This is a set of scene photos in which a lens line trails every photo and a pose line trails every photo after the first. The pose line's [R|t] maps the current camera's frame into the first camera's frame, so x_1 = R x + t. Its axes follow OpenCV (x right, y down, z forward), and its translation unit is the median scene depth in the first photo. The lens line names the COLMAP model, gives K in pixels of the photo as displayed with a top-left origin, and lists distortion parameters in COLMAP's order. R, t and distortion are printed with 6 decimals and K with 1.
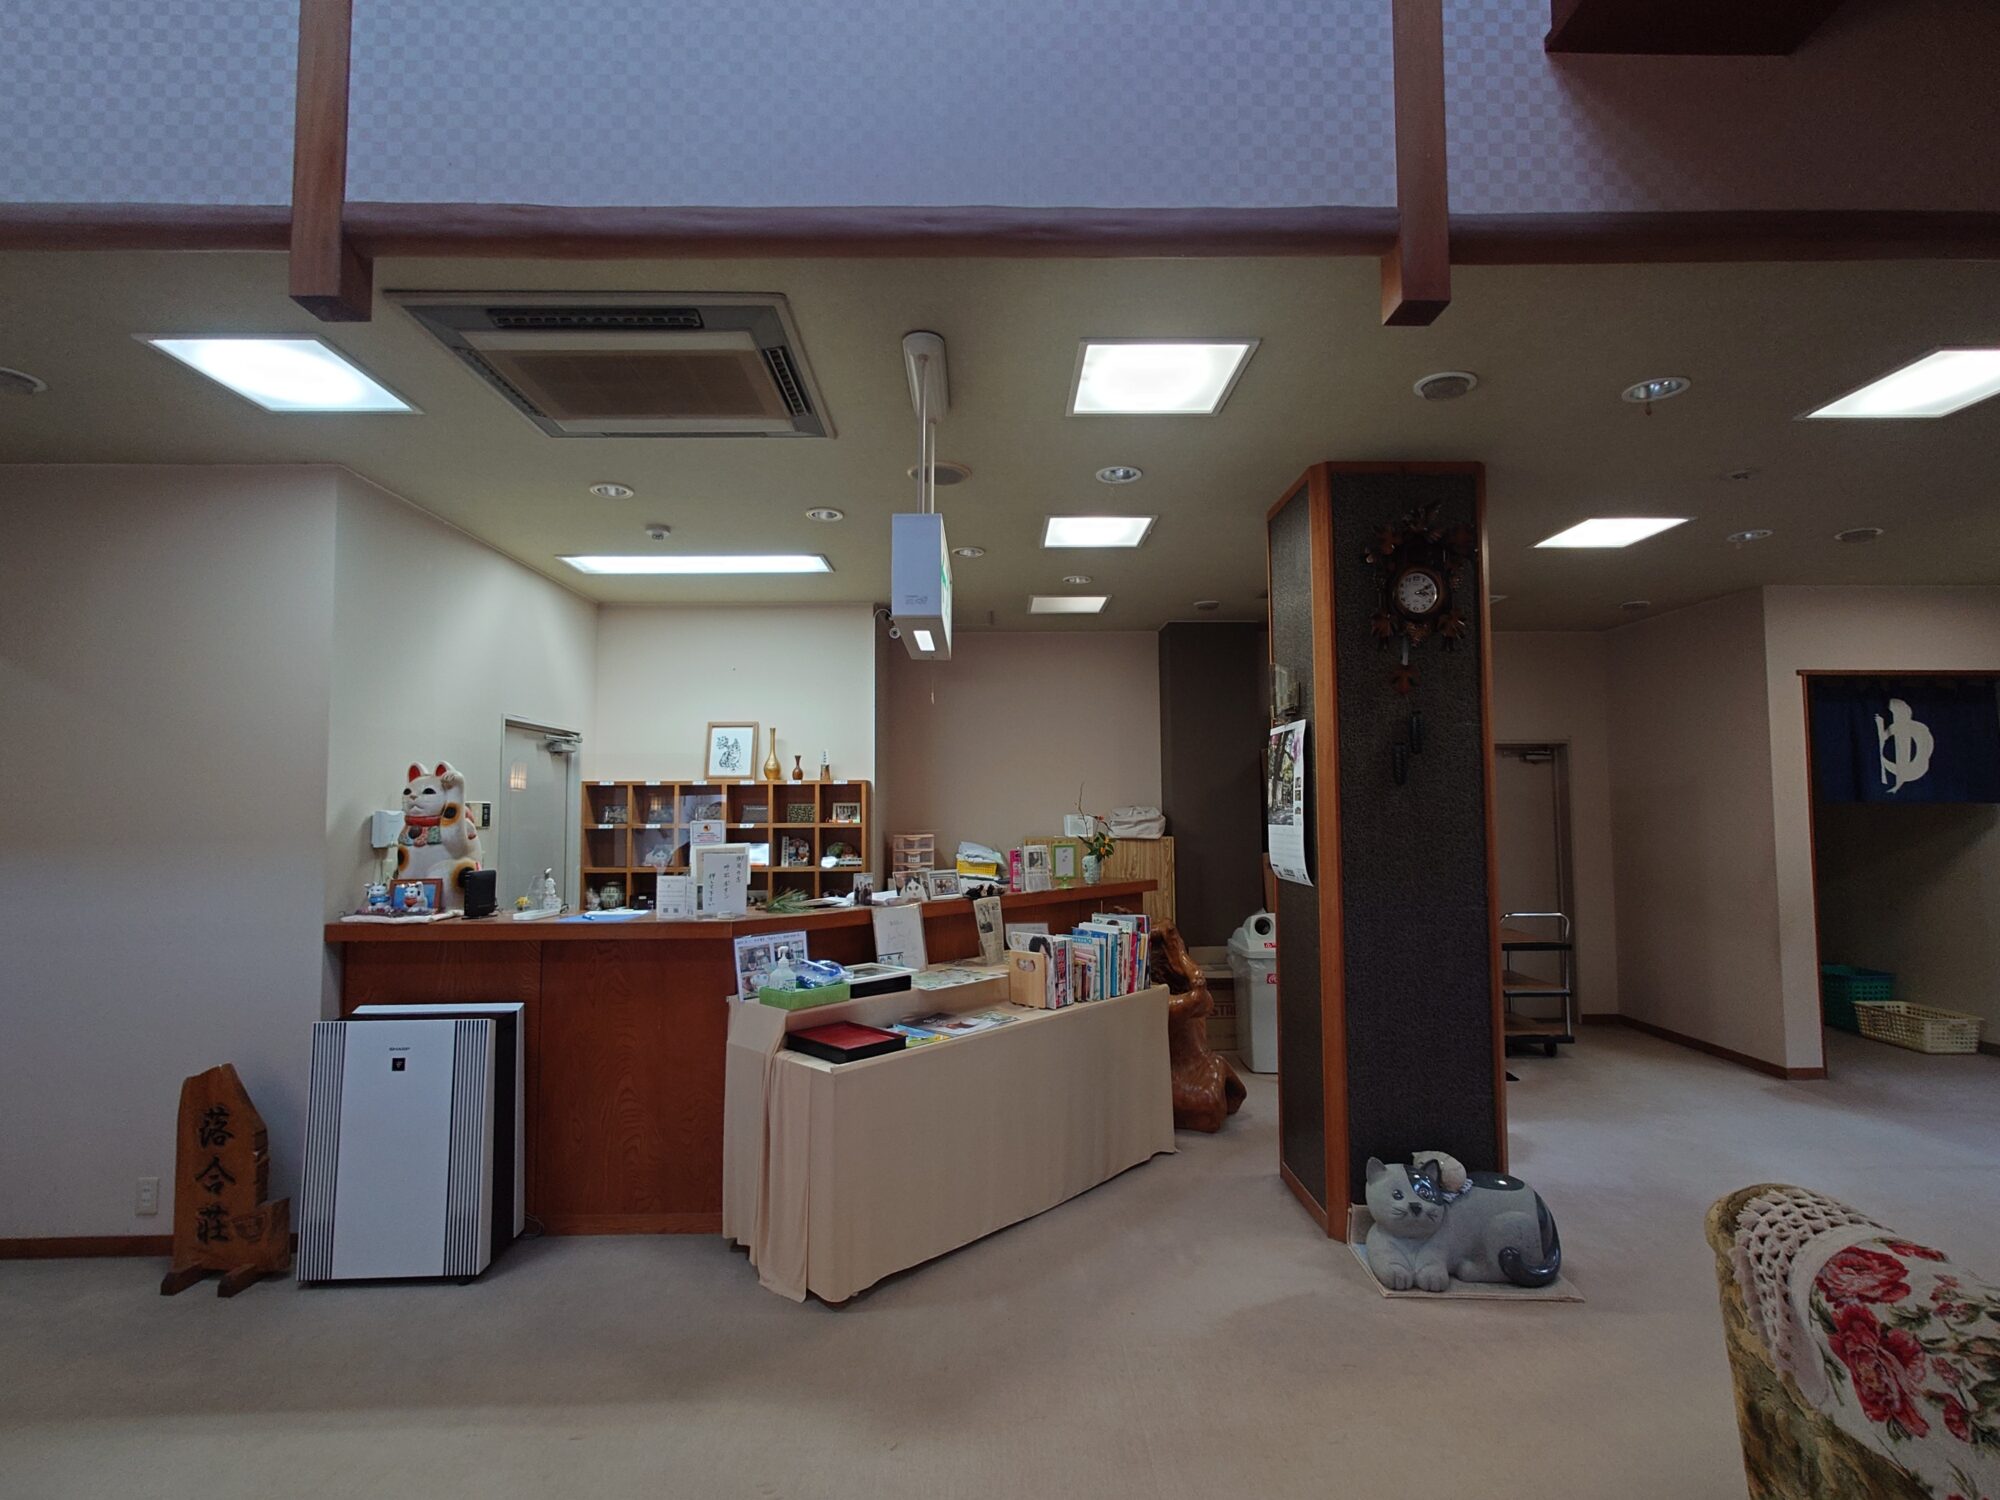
lens RADIAL K [[952.9, 0, 1007.5], [0, 952.9, 751.3], [0, 0, 1]] dist [-0.001507, -0.000569]
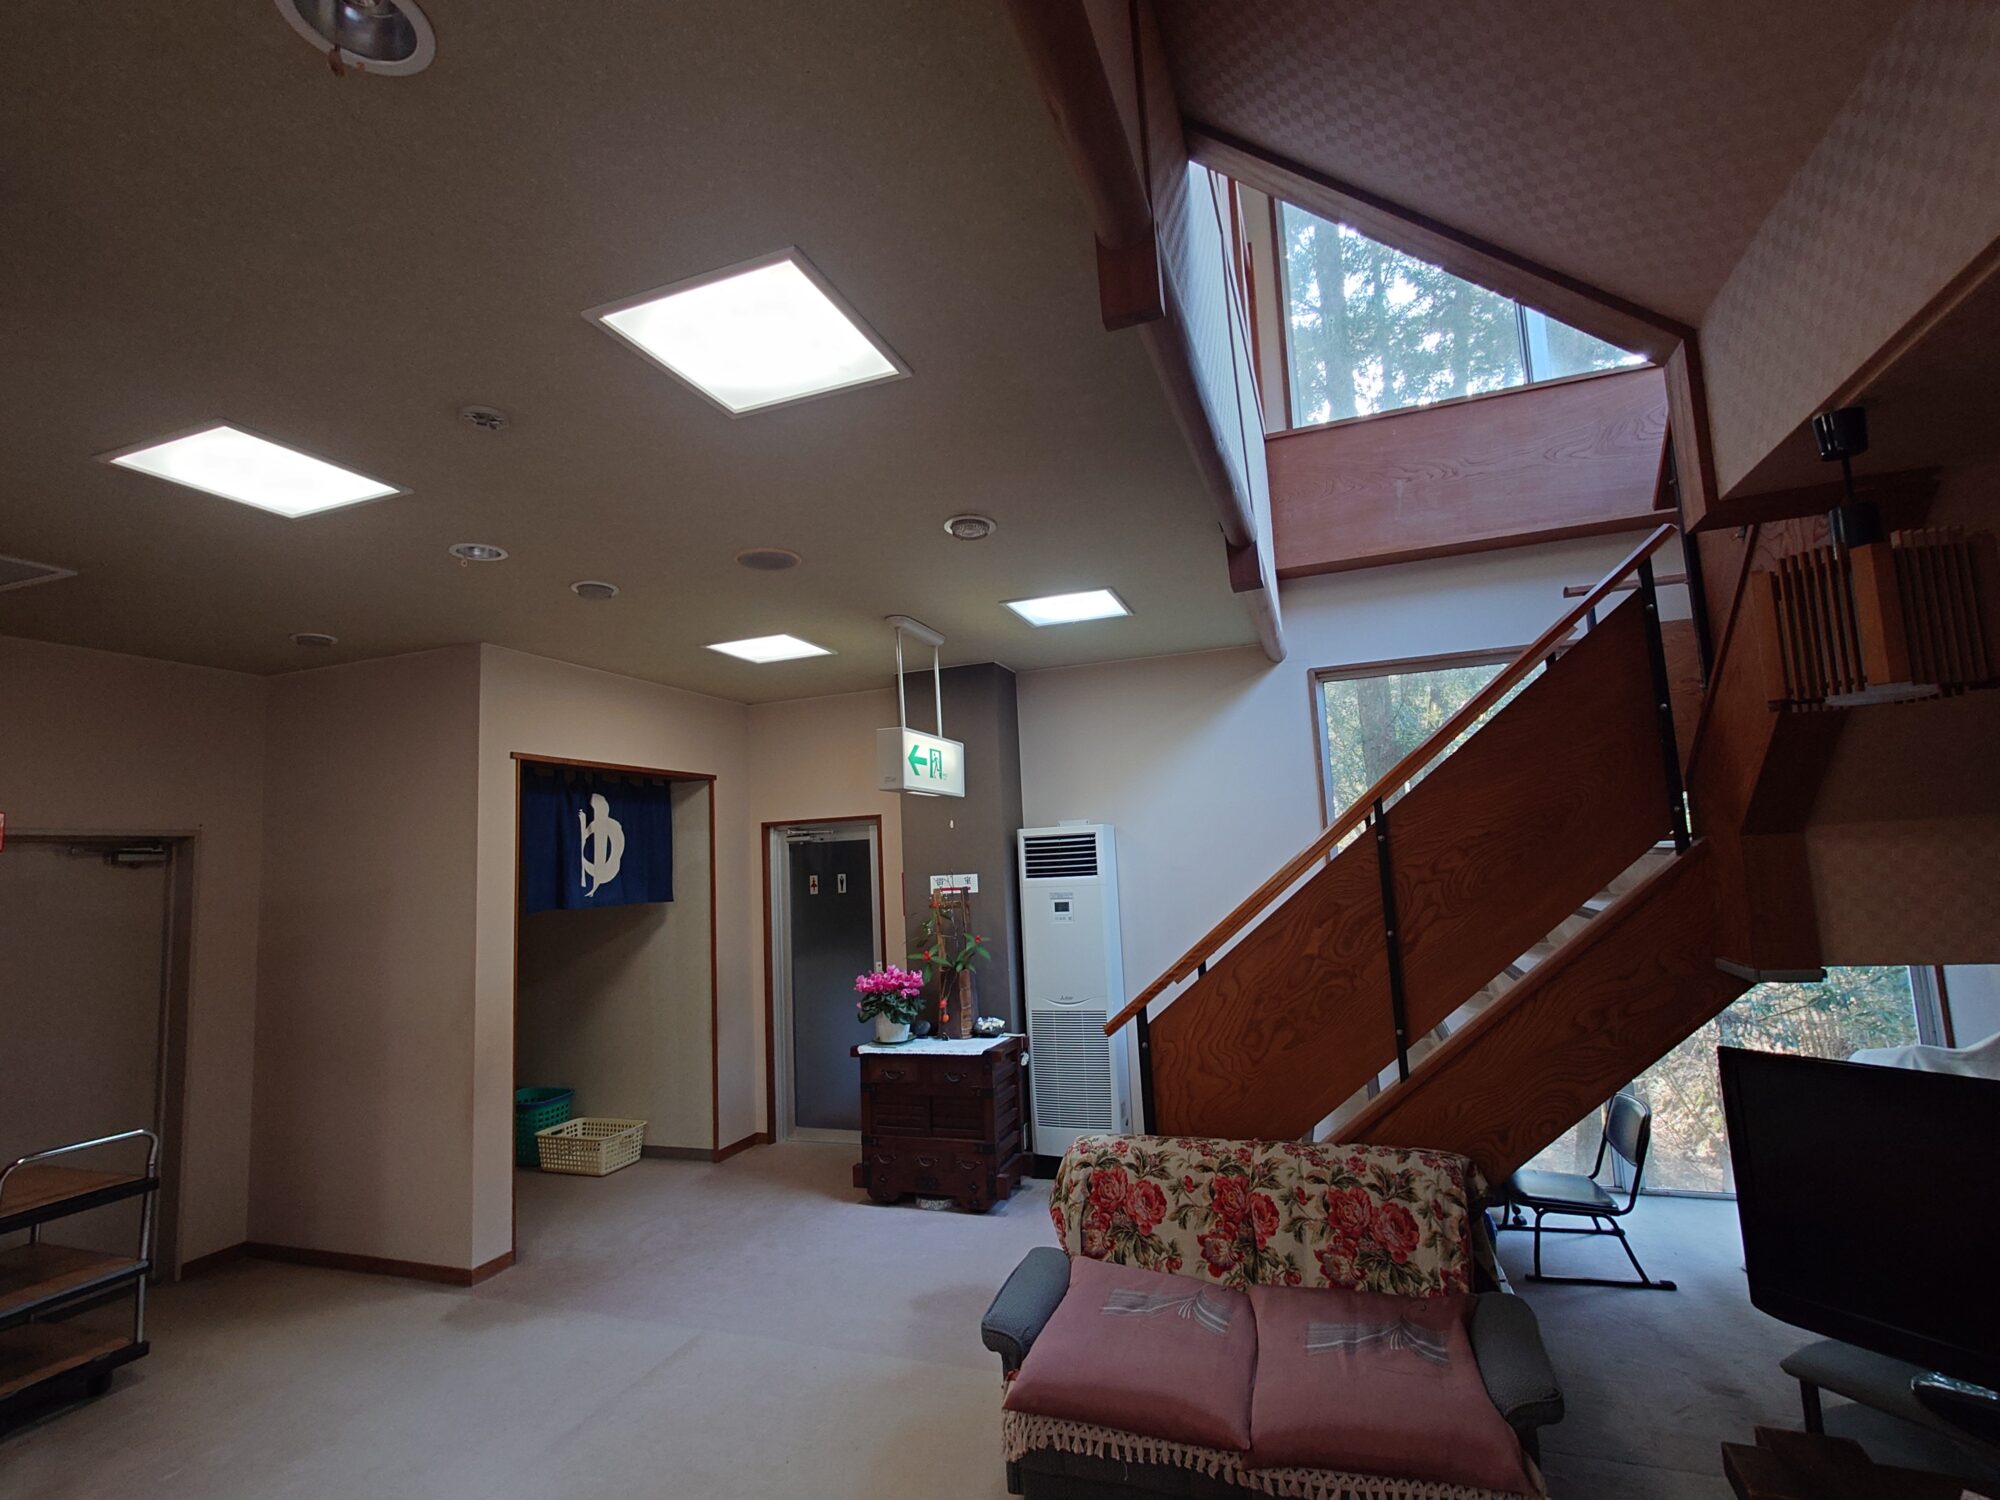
lens RADIAL K [[952.9, 0, 1008.0], [0, 952.9, 756.7], [0, 0, 1]] dist [-0.001507, -0.000569]
pose [[0.356671, 0.089078, 0.929974, 0.210305], [-0.010297, 0.995758, -0.091430, -0.010384], [-0.934173, 0.023035, 0.356075, 0.294171]]
